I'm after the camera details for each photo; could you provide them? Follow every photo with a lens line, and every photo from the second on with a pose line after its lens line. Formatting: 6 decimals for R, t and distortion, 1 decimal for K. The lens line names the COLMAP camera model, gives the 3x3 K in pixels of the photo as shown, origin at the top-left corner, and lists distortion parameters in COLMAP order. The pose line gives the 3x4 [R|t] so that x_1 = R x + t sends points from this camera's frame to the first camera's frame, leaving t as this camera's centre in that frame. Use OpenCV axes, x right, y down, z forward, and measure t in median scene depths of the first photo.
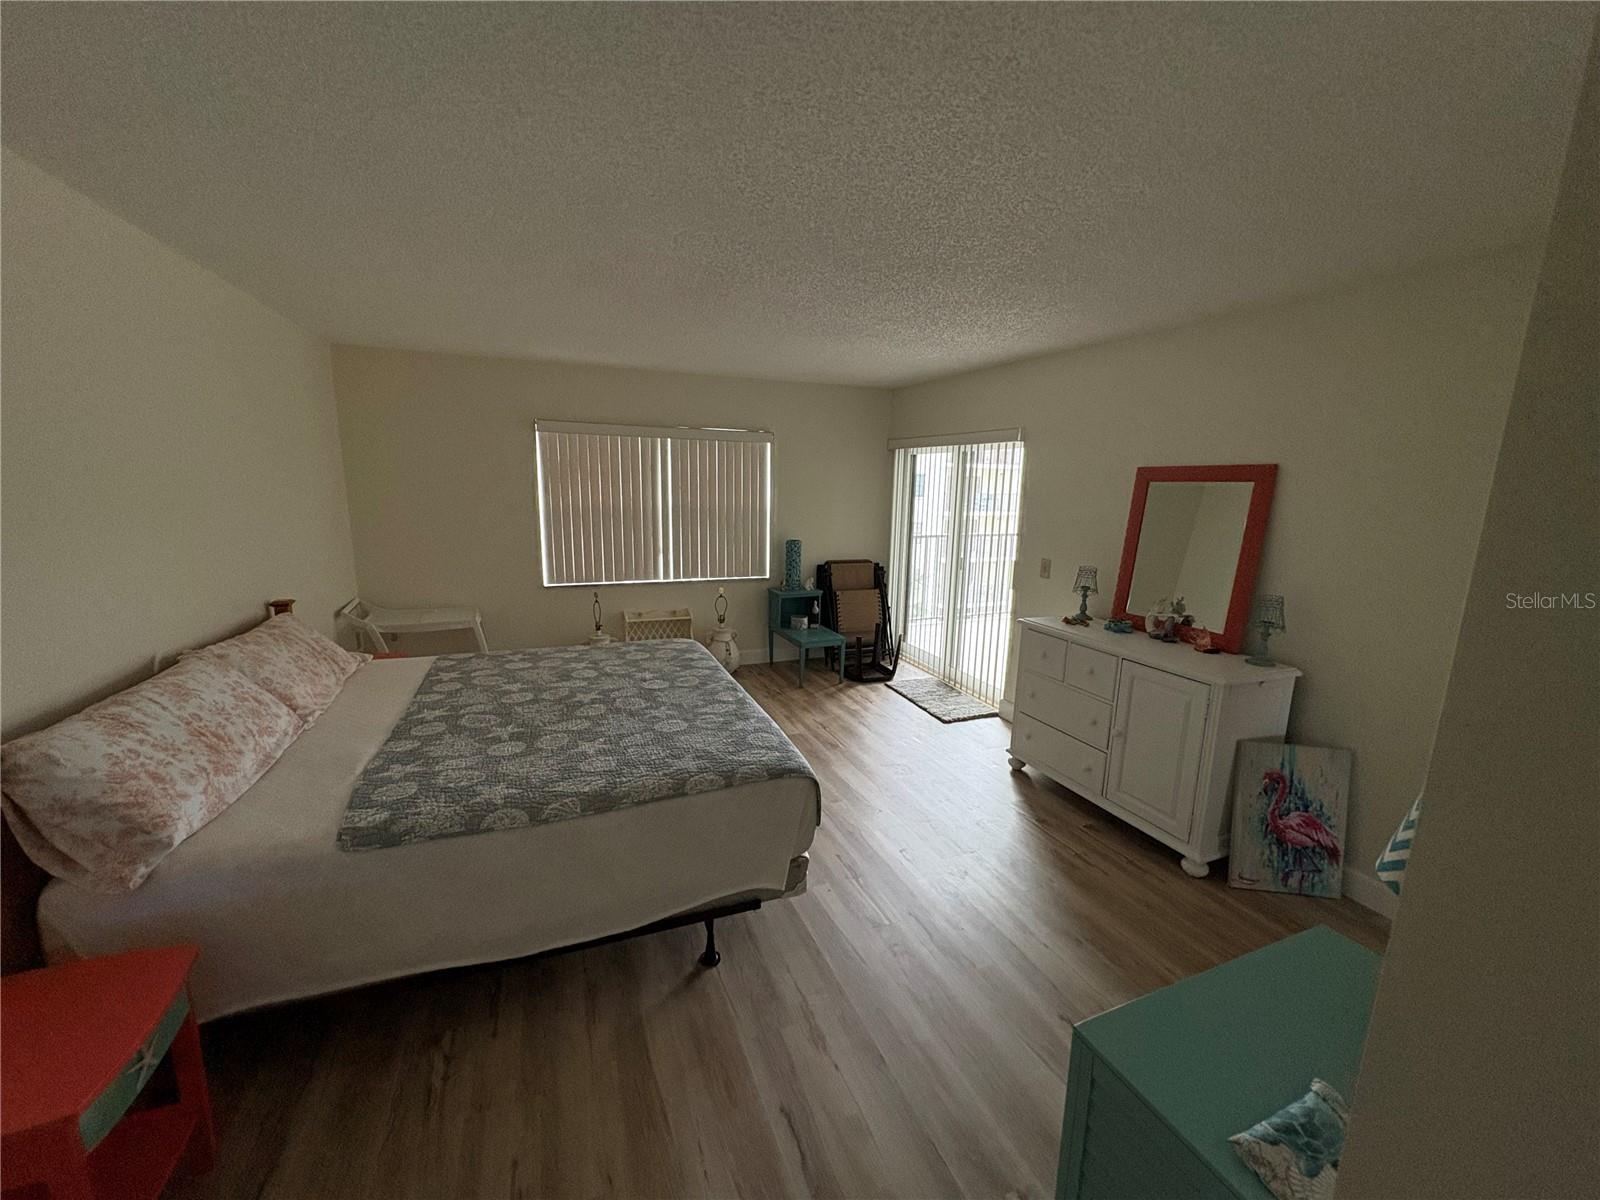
lens RADIAL K [[637.3, 0, 798.7], [0, 637.3, 605.7], [0, 0, 1]] dist [0.000078, 0.000417]
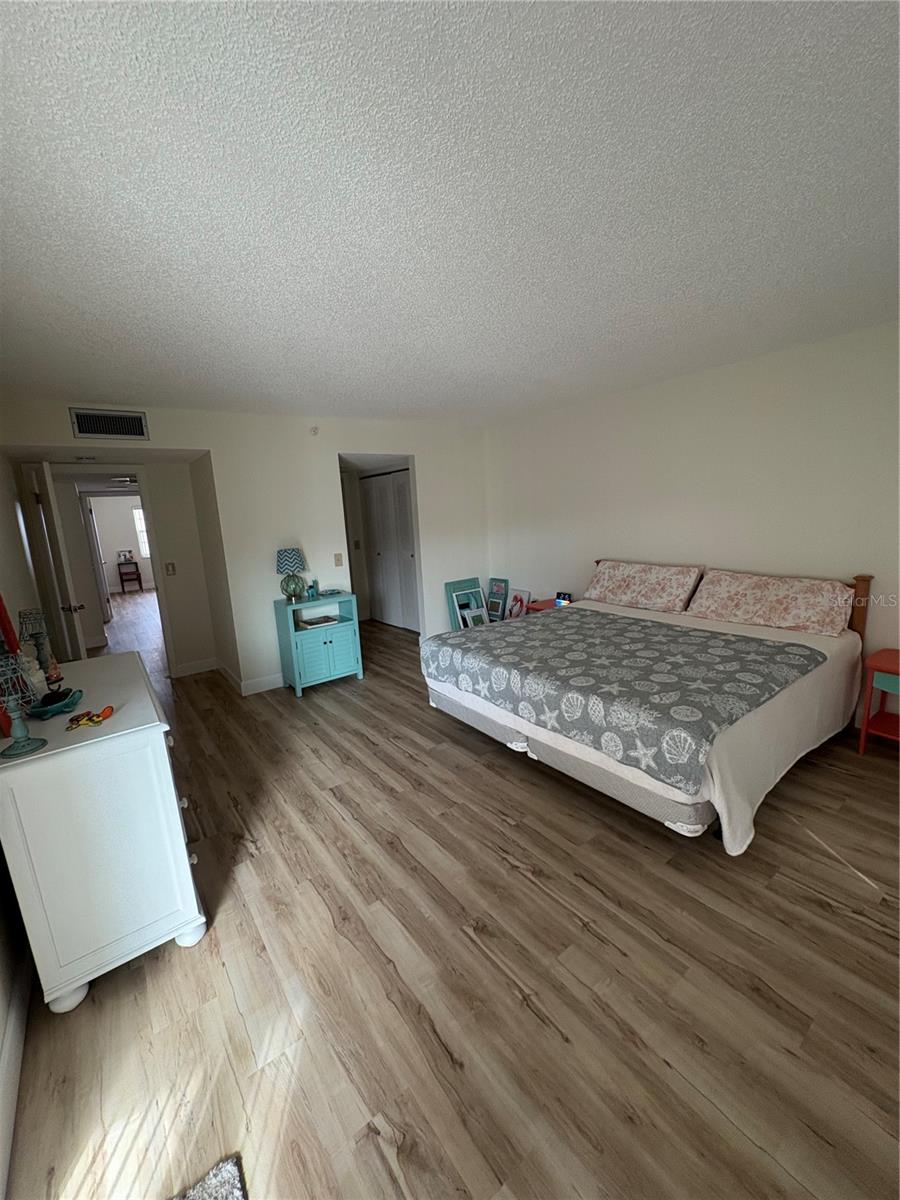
lens RADIAL K [[478.0, 0, 449.2], [0, 478.0, 599.9], [0, 0, 1]] dist [0.000078, 0.000417]
pose [[-0.964647, 0.083050, -0.250116, 0.107681], [-0.013778, 0.931859, 0.362559, -0.212479], [0.263183, 0.353188, -0.897771, 1.162918]]
